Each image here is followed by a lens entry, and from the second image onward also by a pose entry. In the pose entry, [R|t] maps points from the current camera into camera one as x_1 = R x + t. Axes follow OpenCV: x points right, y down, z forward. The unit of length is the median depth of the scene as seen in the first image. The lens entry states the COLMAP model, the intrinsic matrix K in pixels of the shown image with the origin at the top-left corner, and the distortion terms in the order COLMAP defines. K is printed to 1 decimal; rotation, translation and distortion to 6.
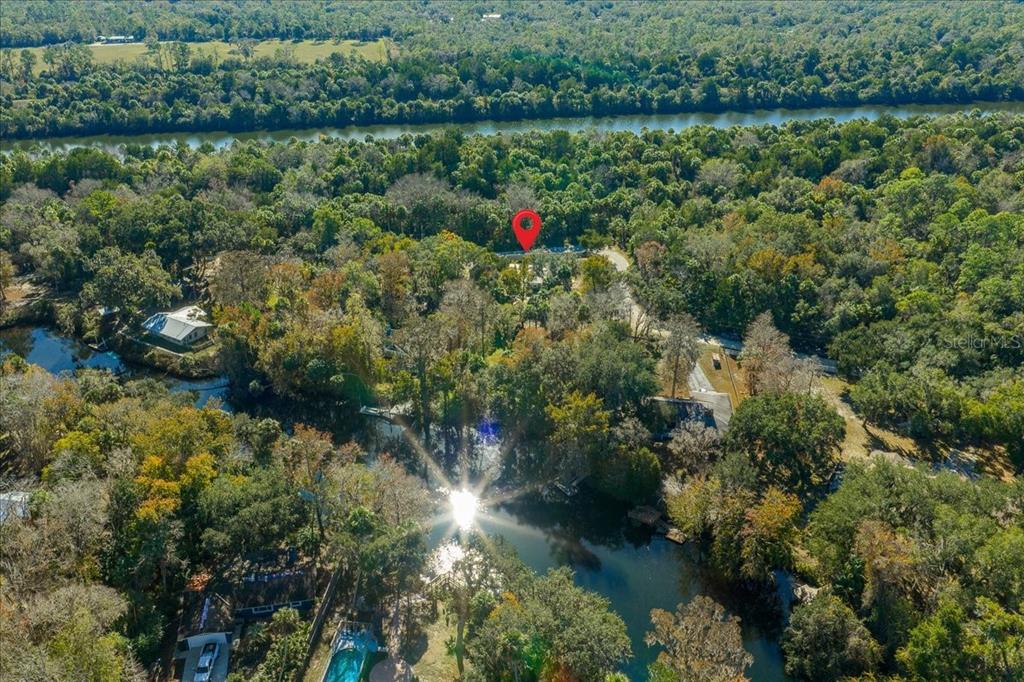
lens RADIAL K [[845.9, 0, 512.0], [0, 845.9, 341.0], [0, 0, 1]] dist [0.001768, -0.001265]
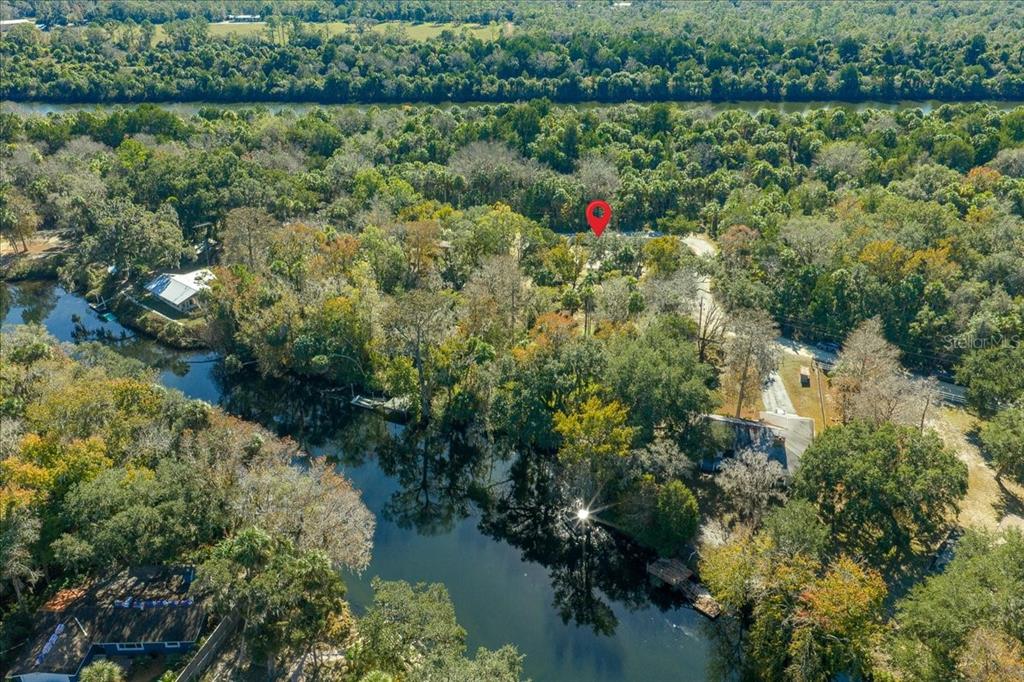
lens RADIAL K [[845.9, 0, 512.0], [0, 845.9, 341.0], [0, 0, 1]] dist [0.001768, -0.001265]
pose [[0.986597, 0.073062, -0.145905, 0.069488], [-0.073637, 0.997284, 0.001466, 0.008093], [0.145616, 0.009297, 0.989297, 0.148292]]
